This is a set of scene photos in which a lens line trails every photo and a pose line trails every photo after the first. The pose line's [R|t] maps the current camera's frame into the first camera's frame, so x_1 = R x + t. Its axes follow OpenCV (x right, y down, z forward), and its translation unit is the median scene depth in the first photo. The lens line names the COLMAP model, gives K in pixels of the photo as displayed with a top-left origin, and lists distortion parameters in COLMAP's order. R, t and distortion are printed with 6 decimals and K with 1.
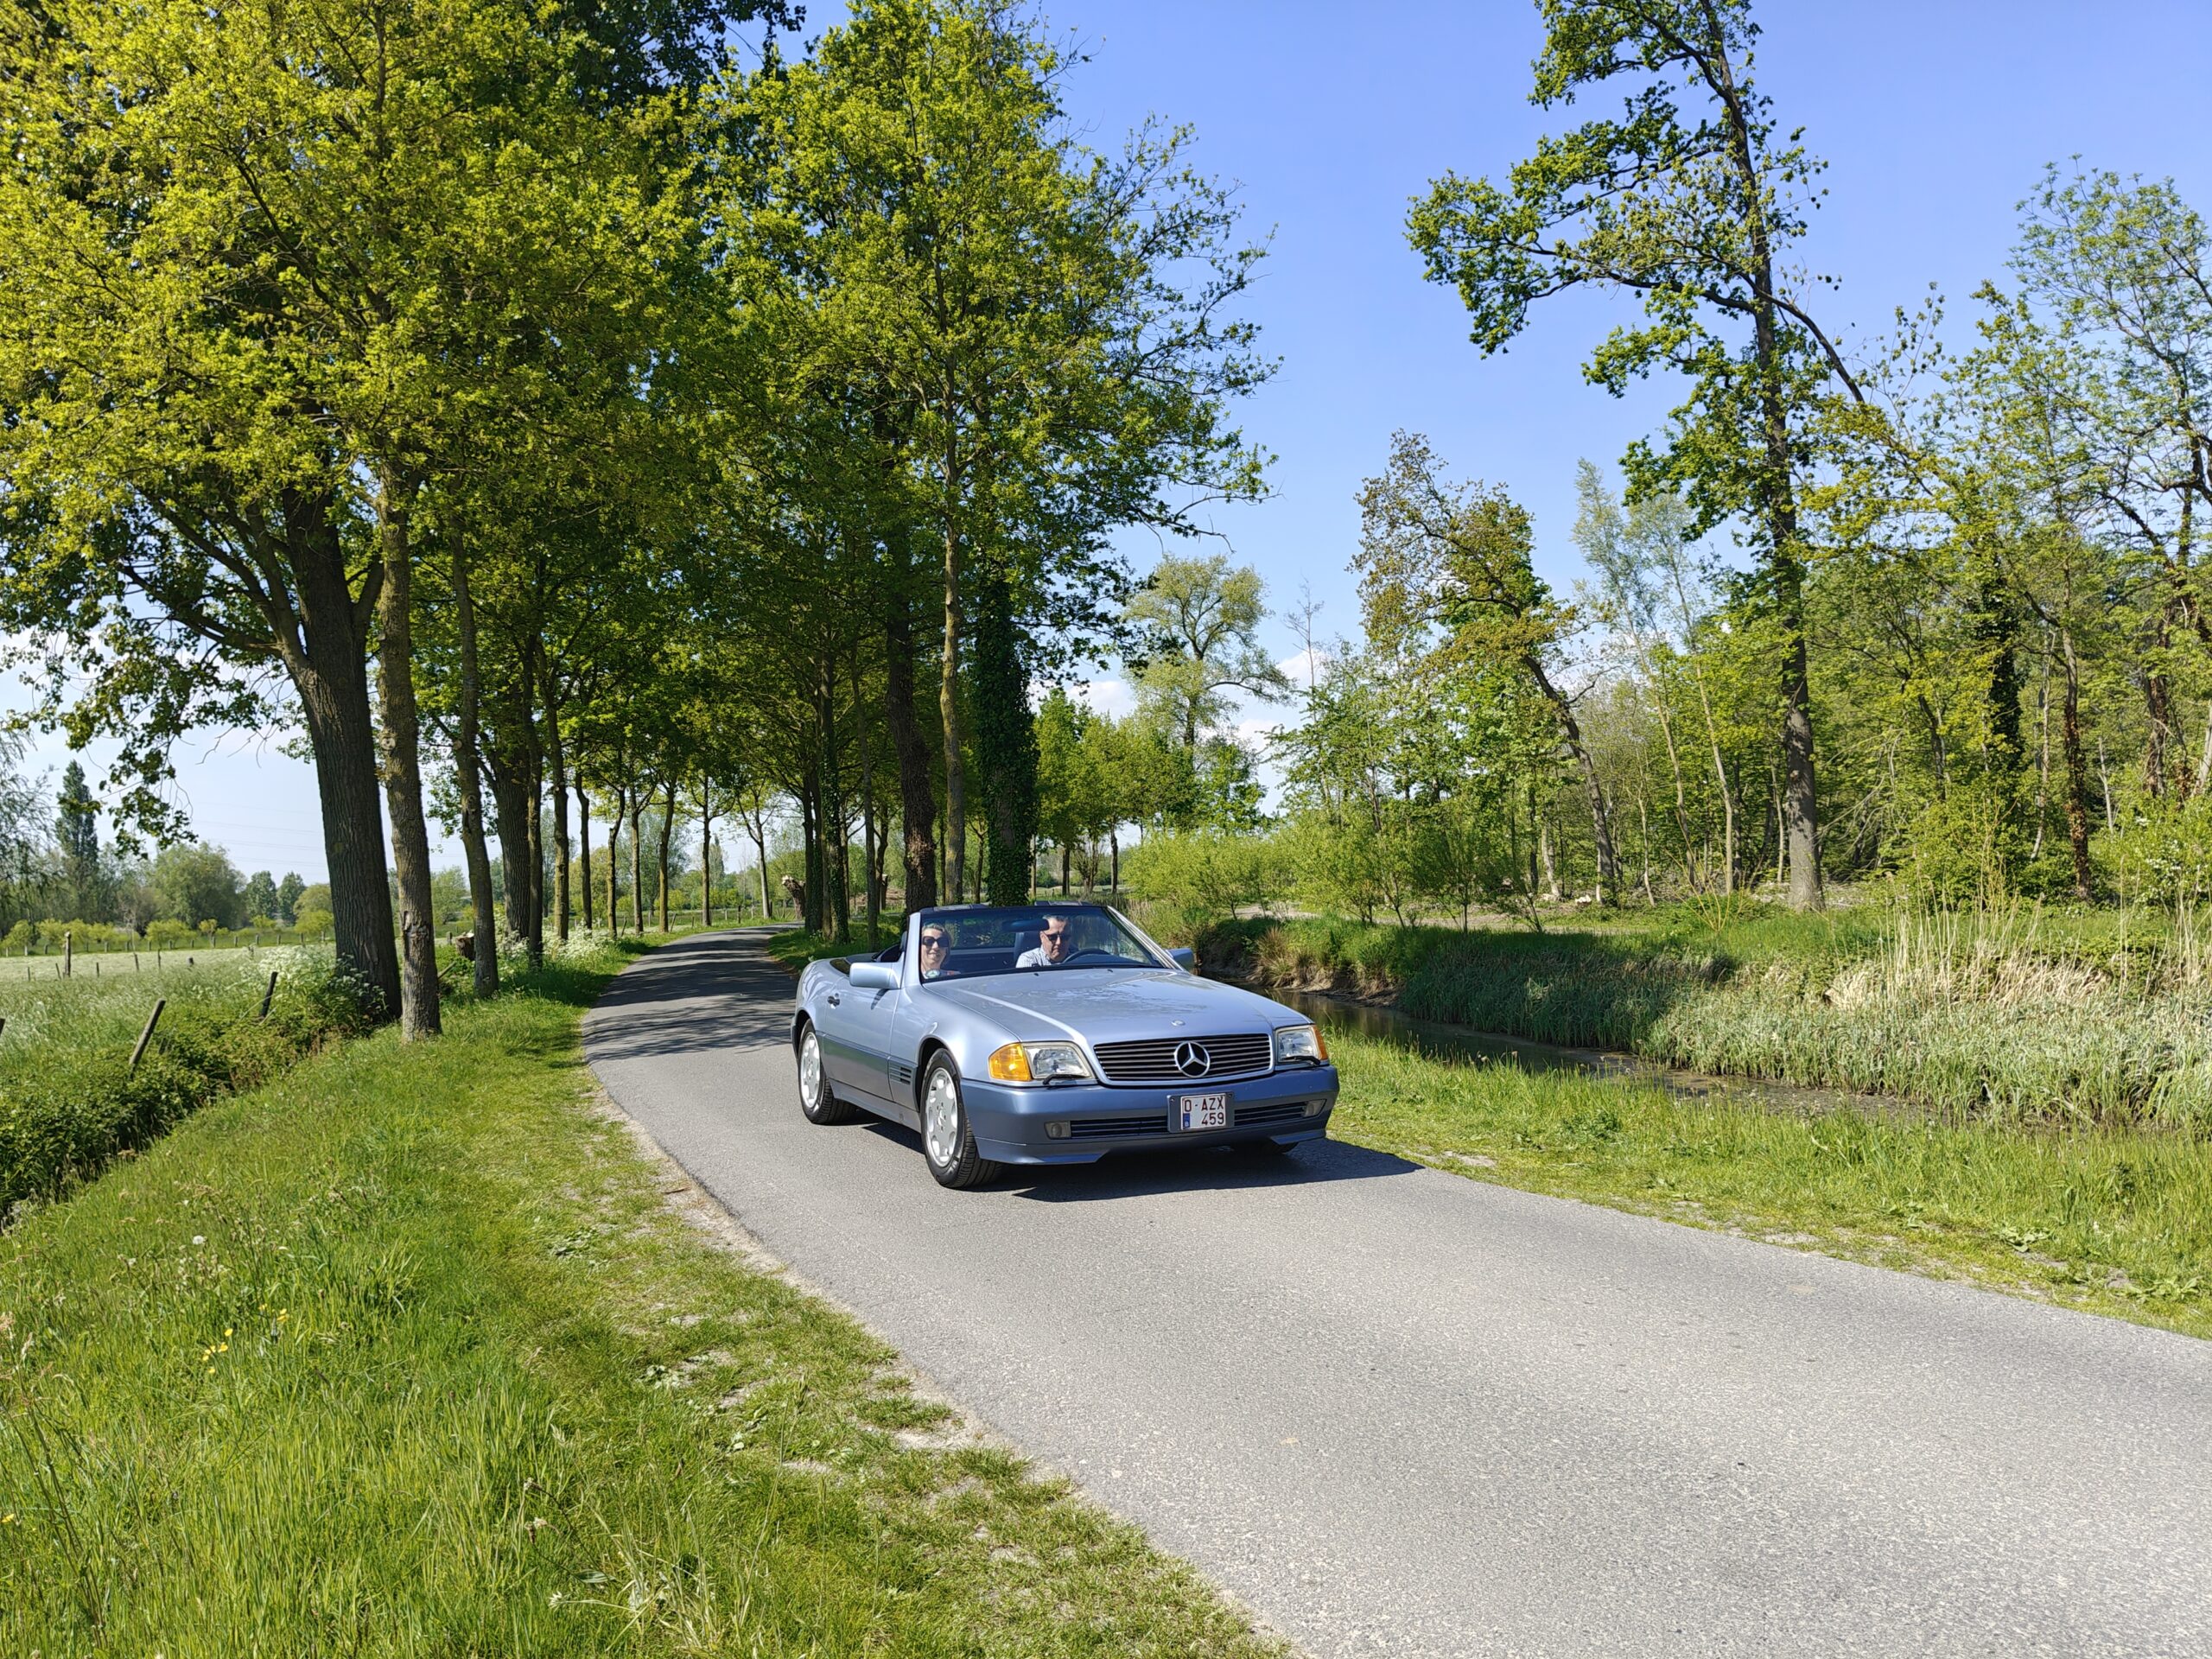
lens RADIAL K [[1718.6, 0, 1105.7], [0, 1718.6, 834.7], [0, 0, 1]] dist [0.013481, -0.061476]
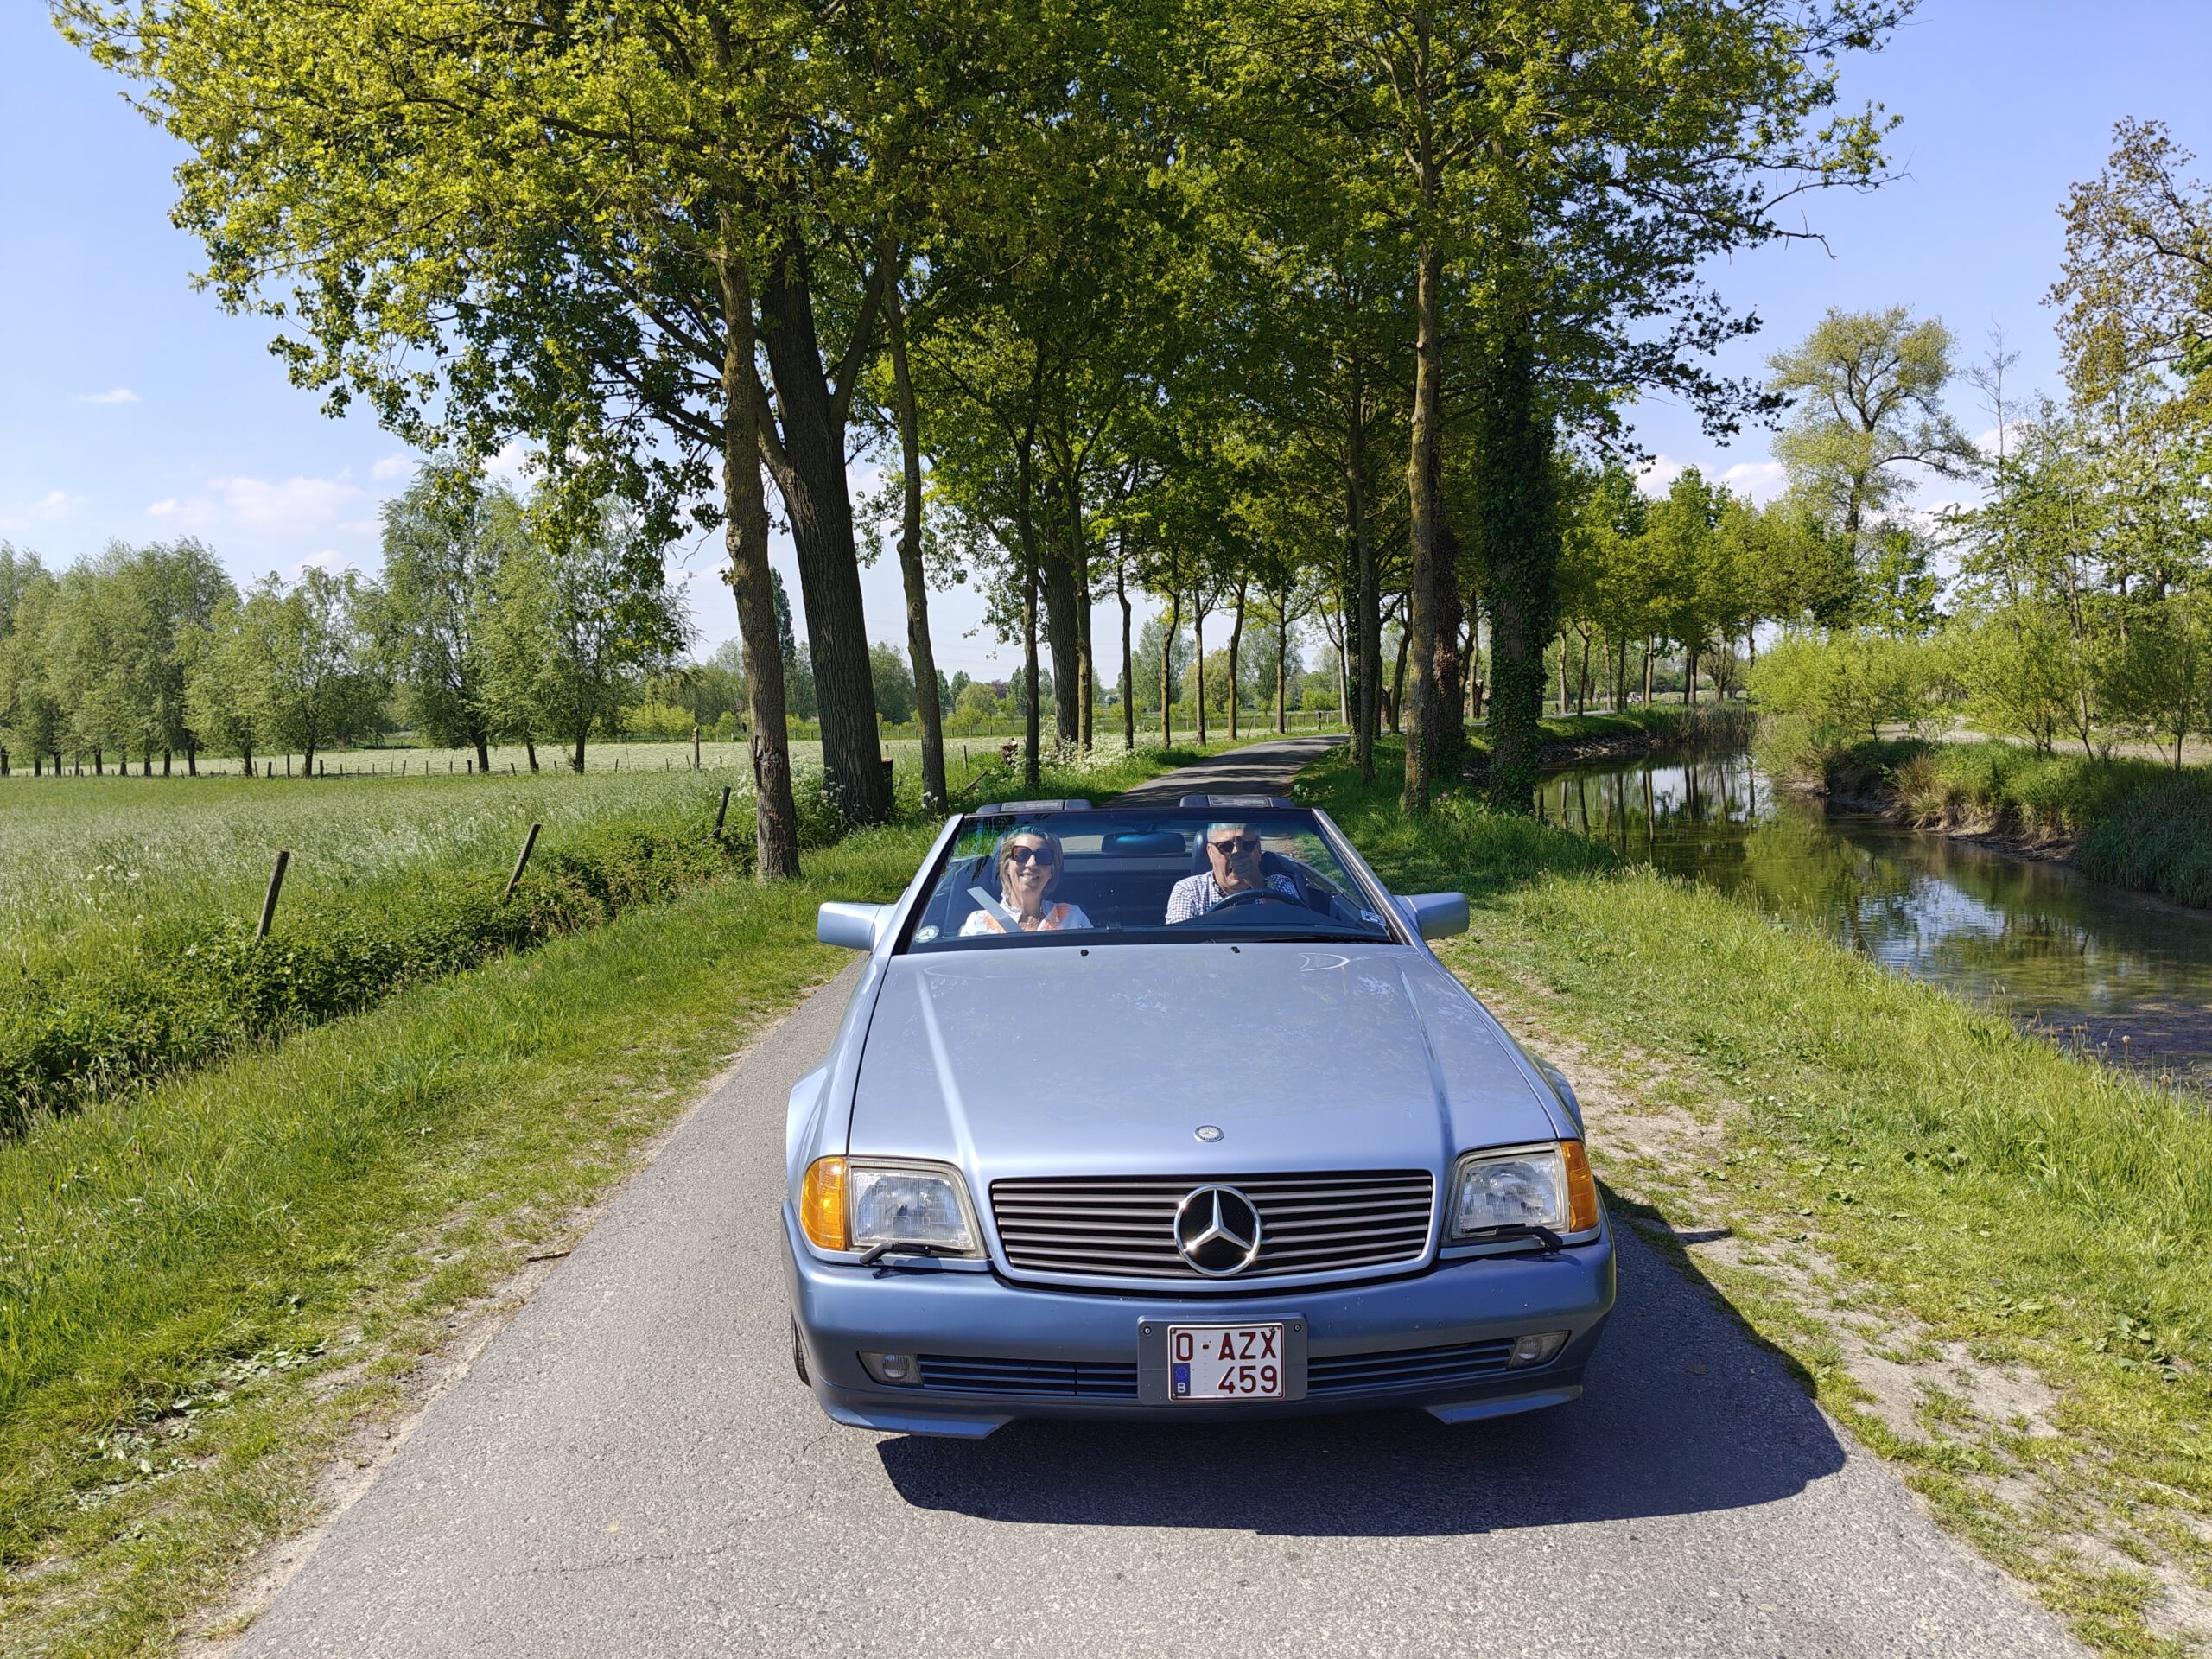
lens RADIAL K [[1680.1, 0, 1177.4], [0, 1680.1, 818.1], [0, 0, 1]] dist [0.016138, -0.023272]
pose [[0.942671, 0.036248, -0.331748, 0.061125], [0.000476, 0.993937, 0.109952, -0.006793], [0.333722, -0.103807, 0.936939, 0.208514]]
